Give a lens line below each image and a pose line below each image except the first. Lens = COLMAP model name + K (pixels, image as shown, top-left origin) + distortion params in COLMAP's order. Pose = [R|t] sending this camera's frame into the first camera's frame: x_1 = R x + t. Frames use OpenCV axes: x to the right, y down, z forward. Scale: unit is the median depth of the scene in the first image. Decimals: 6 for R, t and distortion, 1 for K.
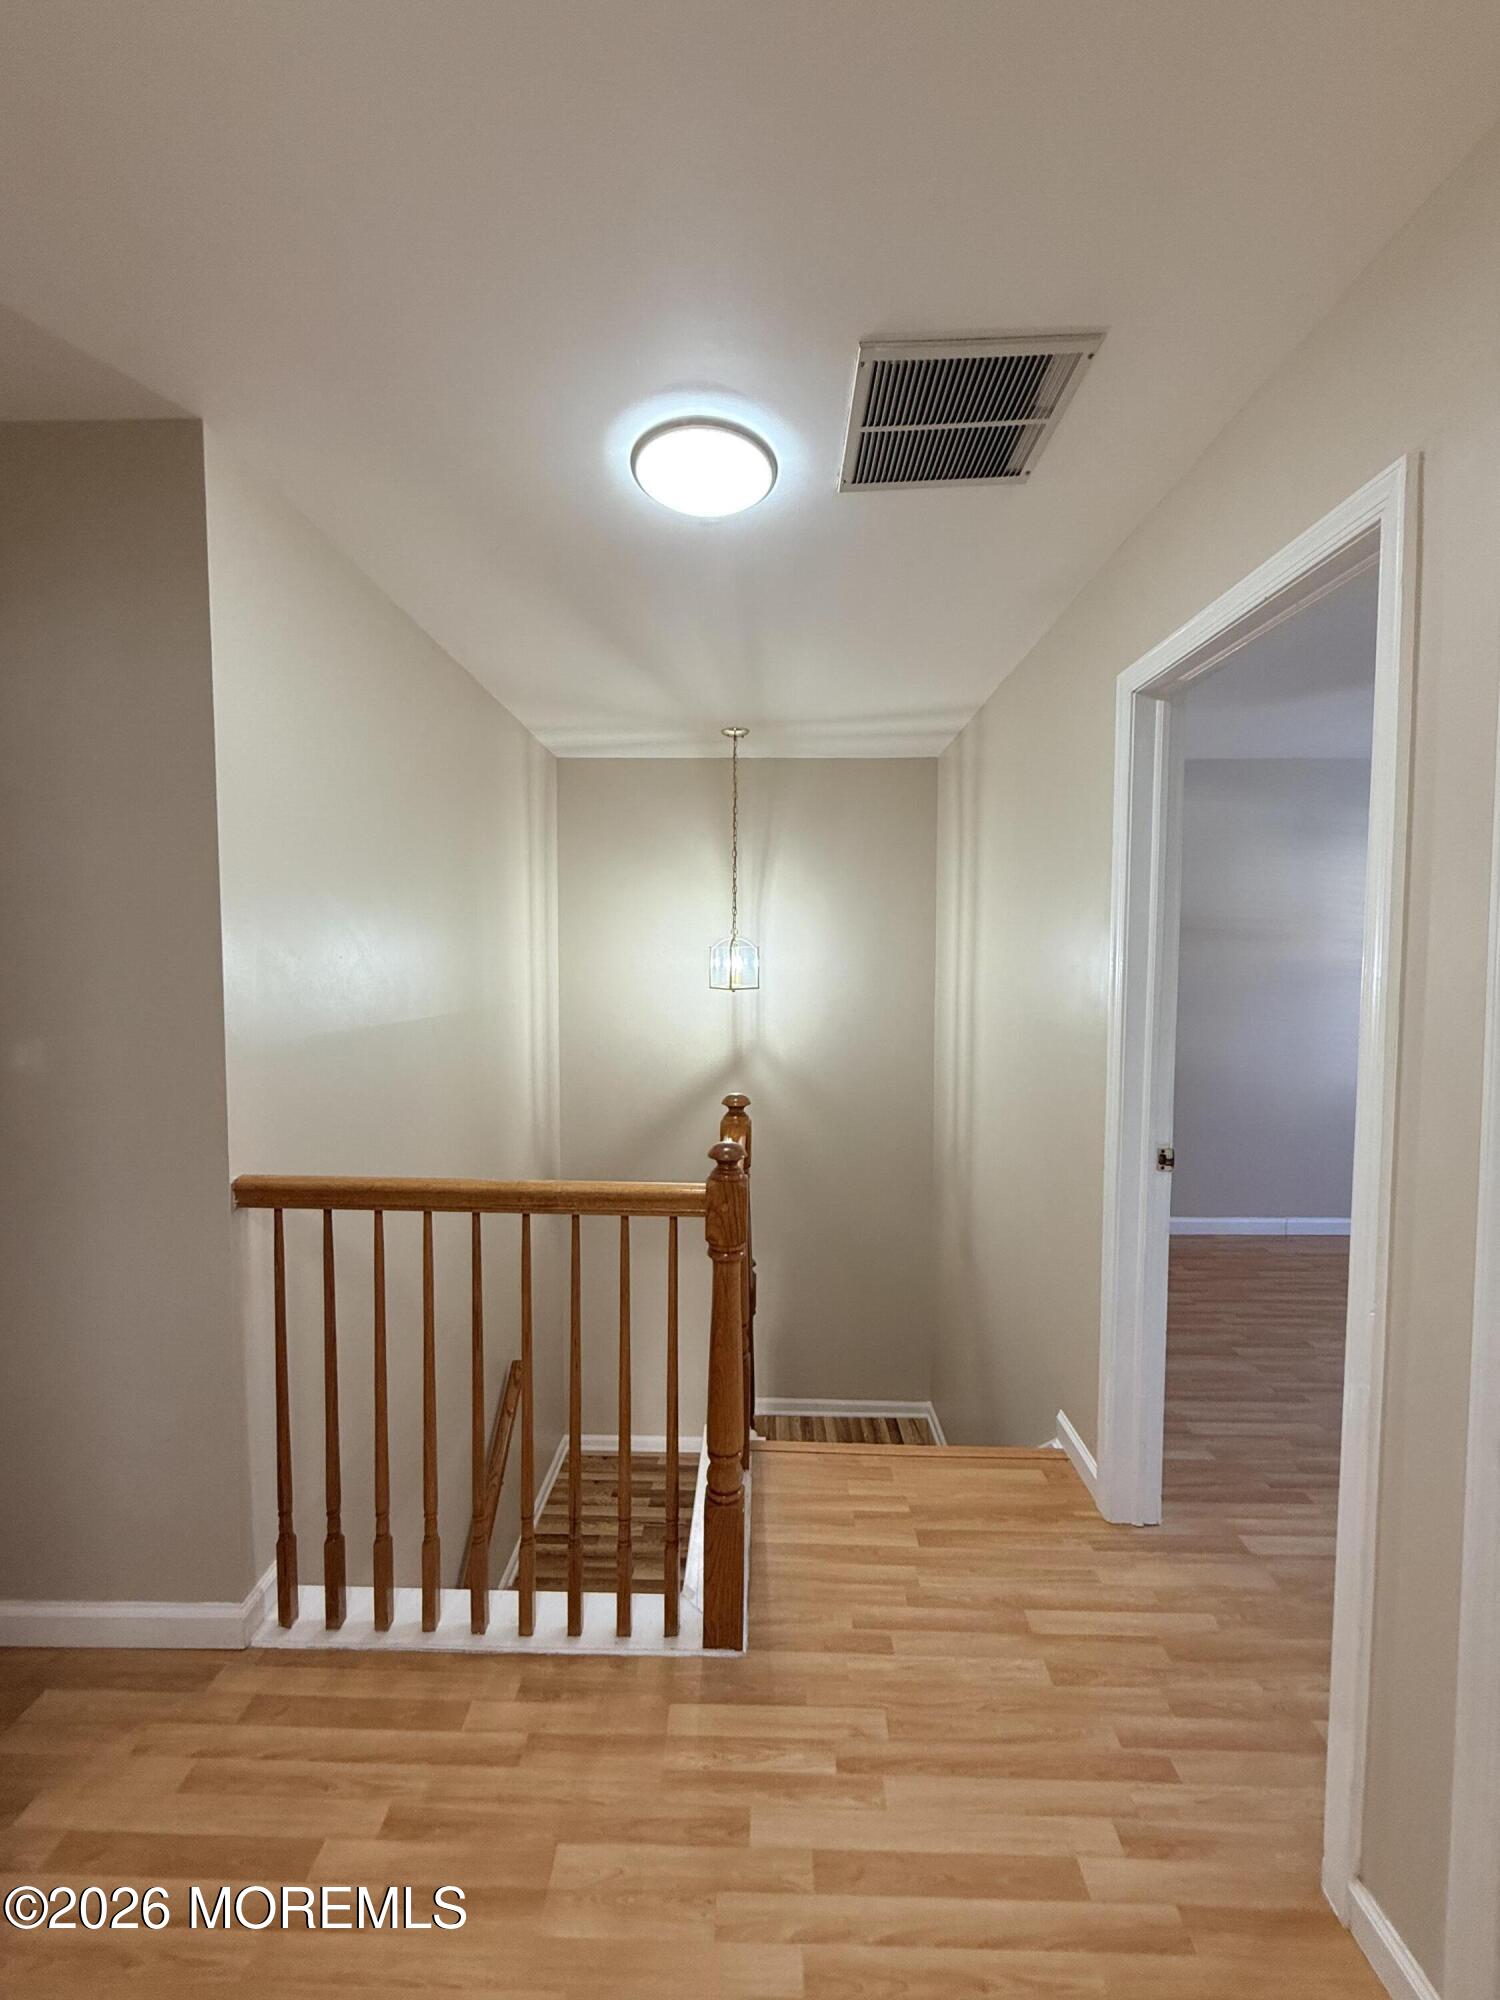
lens RADIAL K [[795.1, 0, 749.2], [0, 795.1, 1000.4], [0, 0, 1]] dist [-0.002379, 0.000537]
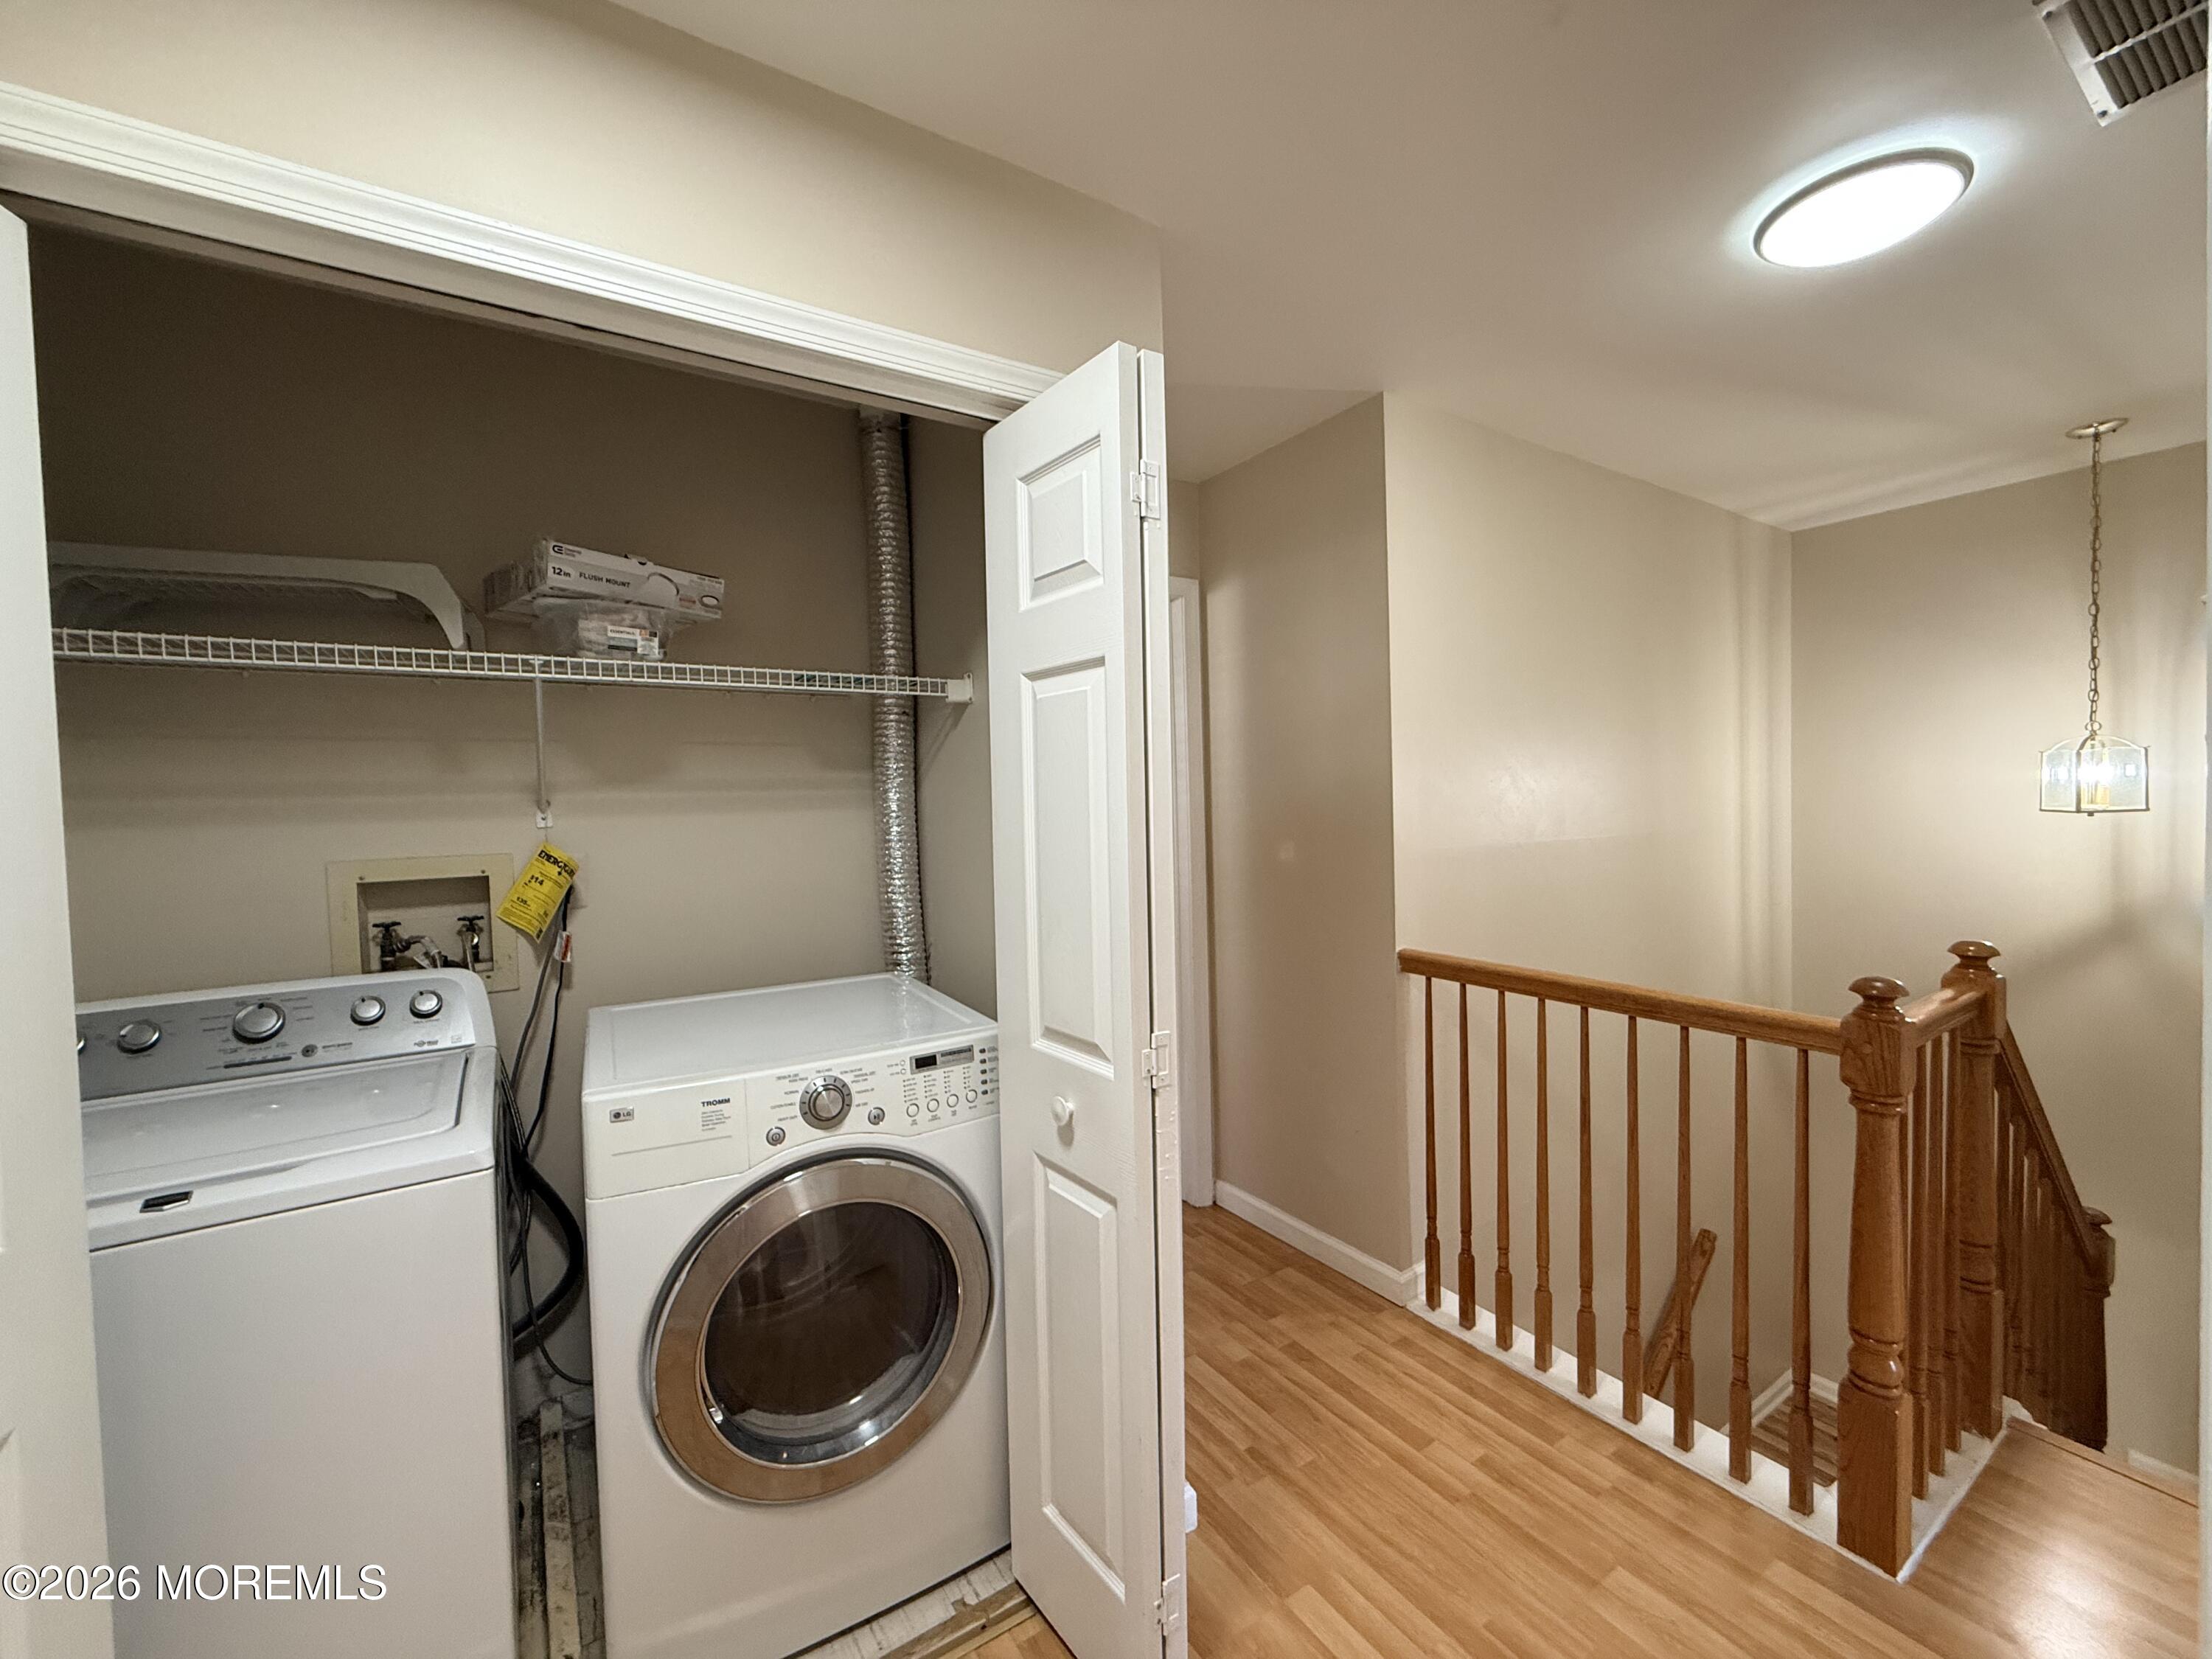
lens RADIAL K [[879.4, 0, 1106.6], [0, 879.4, 827.8], [0, 0, 1]] dist [-0.002379, 0.000537]
pose [[0.564222, 0.006556, -0.825597, 0.287717], [-0.014103, 0.999899, -0.001698, 0.029257], [0.825502, 0.012601, 0.564258, -0.240506]]
